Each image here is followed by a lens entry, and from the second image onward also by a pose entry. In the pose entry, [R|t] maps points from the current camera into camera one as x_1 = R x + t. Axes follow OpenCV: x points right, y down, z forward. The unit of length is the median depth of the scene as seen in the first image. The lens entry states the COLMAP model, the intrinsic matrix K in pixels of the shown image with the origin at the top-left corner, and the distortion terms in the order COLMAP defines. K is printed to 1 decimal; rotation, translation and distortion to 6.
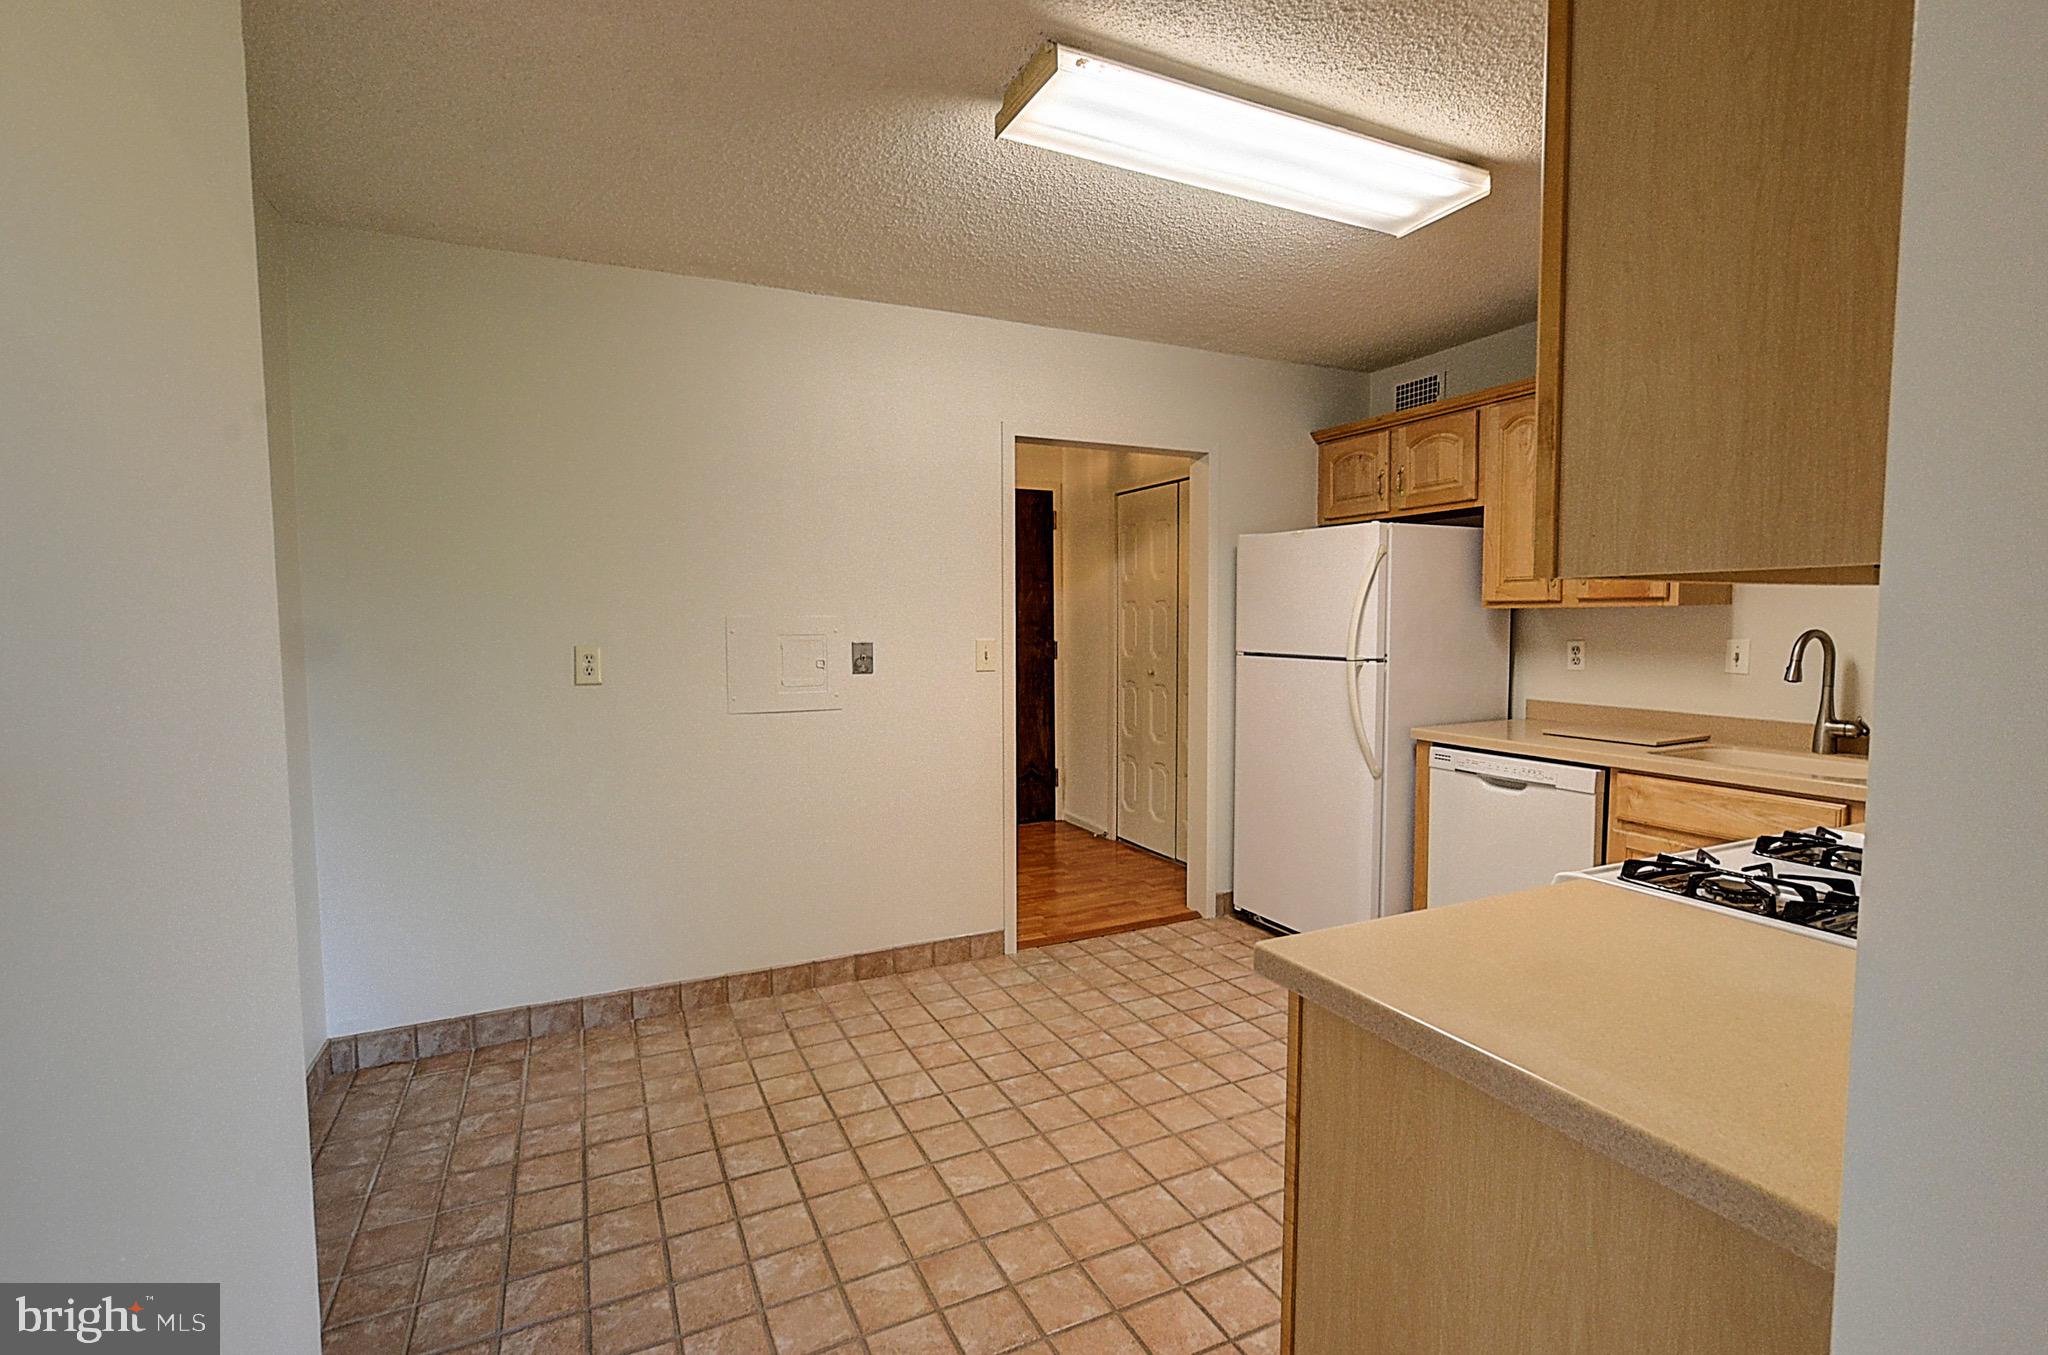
lens RADIAL K [[938.4, 0, 1015.3], [0, 938.4, 672.4], [0, 0, 1]] dist [-0.002945, -0.000074]
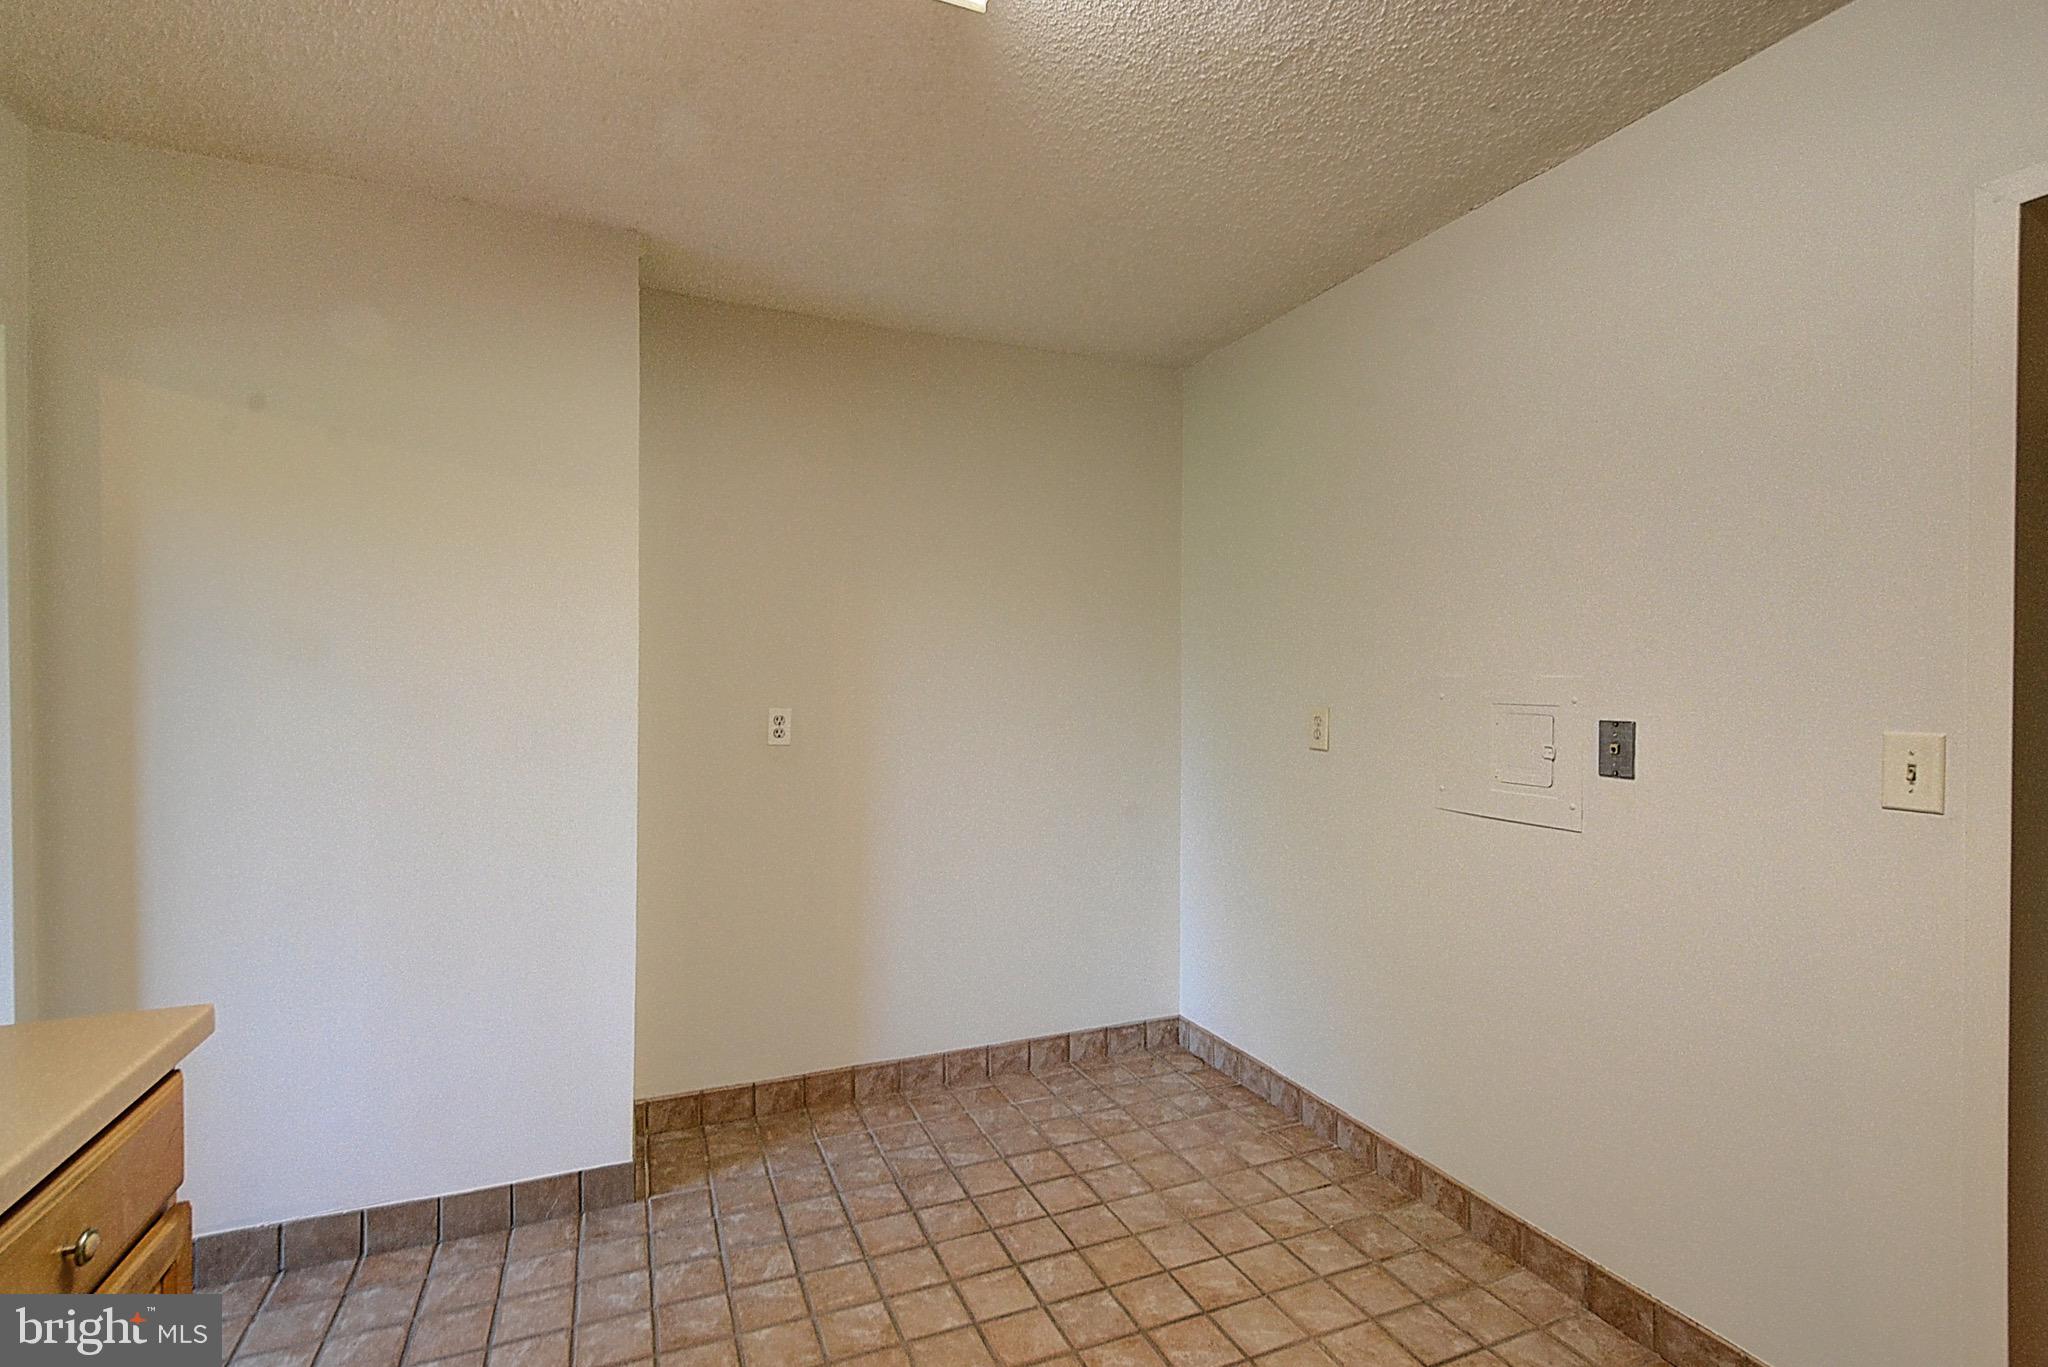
lens RADIAL K [[938.4, 0, 1015.3], [0, 938.4, 678.4], [0, 0, 1]] dist [-0.002945, -0.000074]
pose [[-0.049602, 0.008691, -0.998731, 0.562297], [-0.051203, 0.998625, 0.011233, -0.066937], [0.997456, 0.051696, -0.049089, 0.861134]]
